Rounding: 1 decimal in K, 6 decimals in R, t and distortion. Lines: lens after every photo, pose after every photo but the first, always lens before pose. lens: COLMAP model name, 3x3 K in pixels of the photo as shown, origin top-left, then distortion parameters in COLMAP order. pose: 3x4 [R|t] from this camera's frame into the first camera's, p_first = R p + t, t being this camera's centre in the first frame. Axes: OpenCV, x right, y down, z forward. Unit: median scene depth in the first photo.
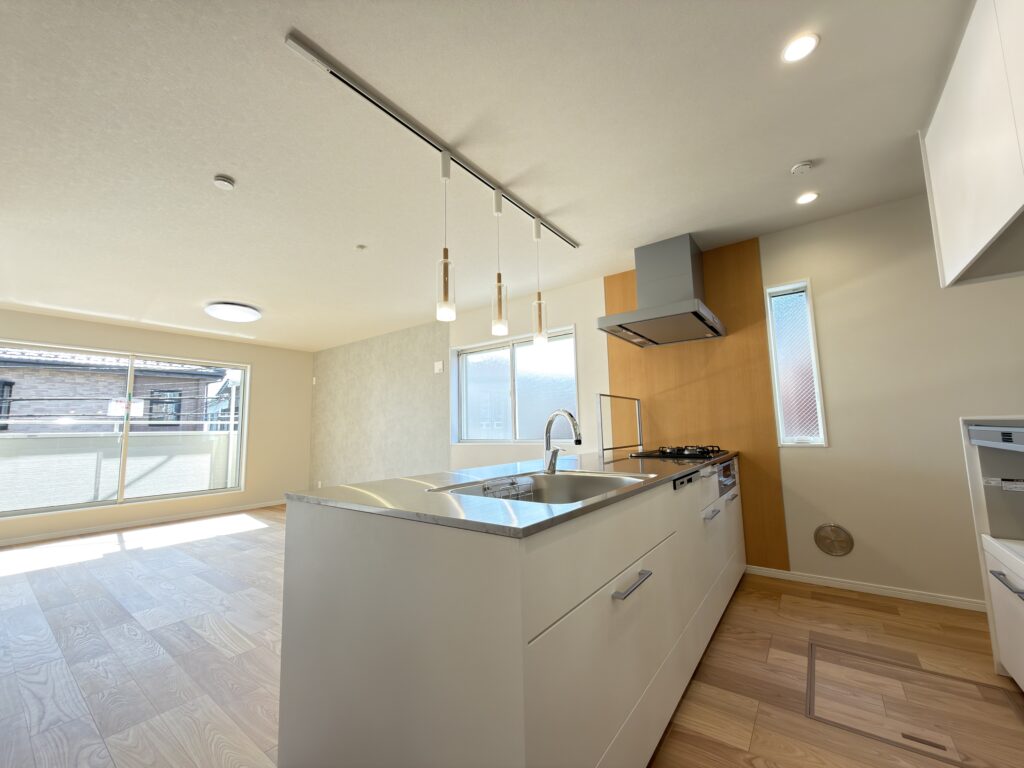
lens RADIAL K [[408.3, 0, 511.1], [0, 408.3, 385.5], [0, 0, 1]] dist [0.001830, -0.000538]
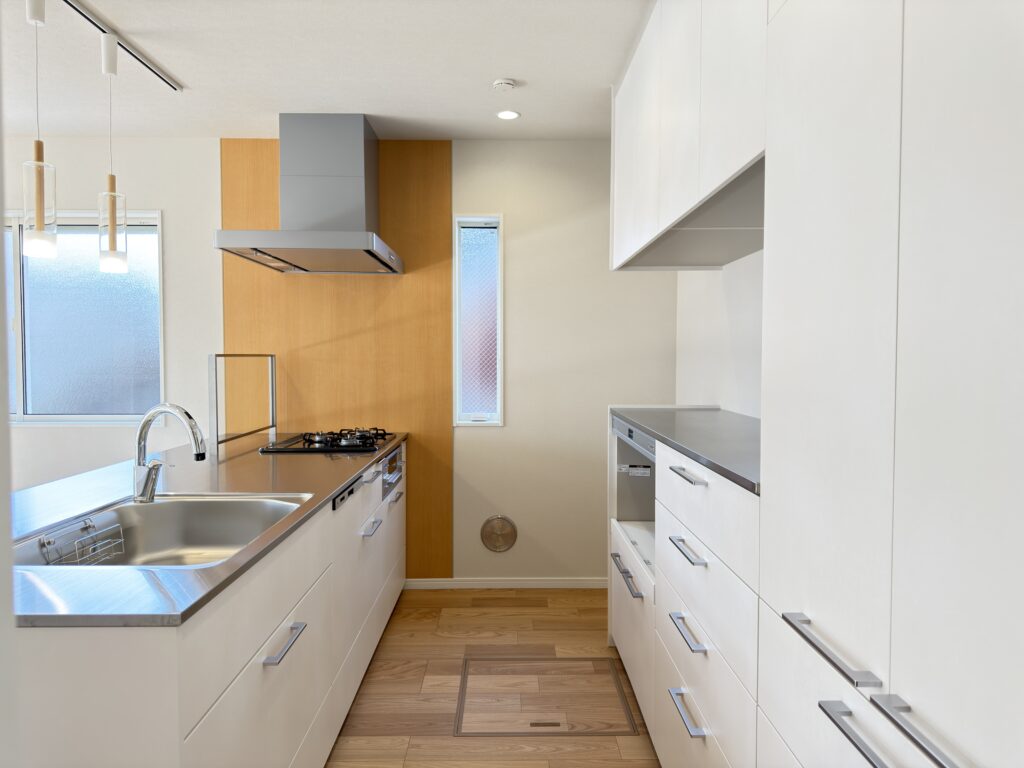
lens RADIAL K [[719.5, 0, 516.3], [0, 719.5, 378.0], [0, 0, 1]] dist [0.070361, -0.074582]
pose [[0.791063, 0.005480, 0.611710, -0.126233], [-0.085863, 0.991055, 0.102160, -0.124244], [-0.605679, -0.133338, 0.784458, -0.191444]]
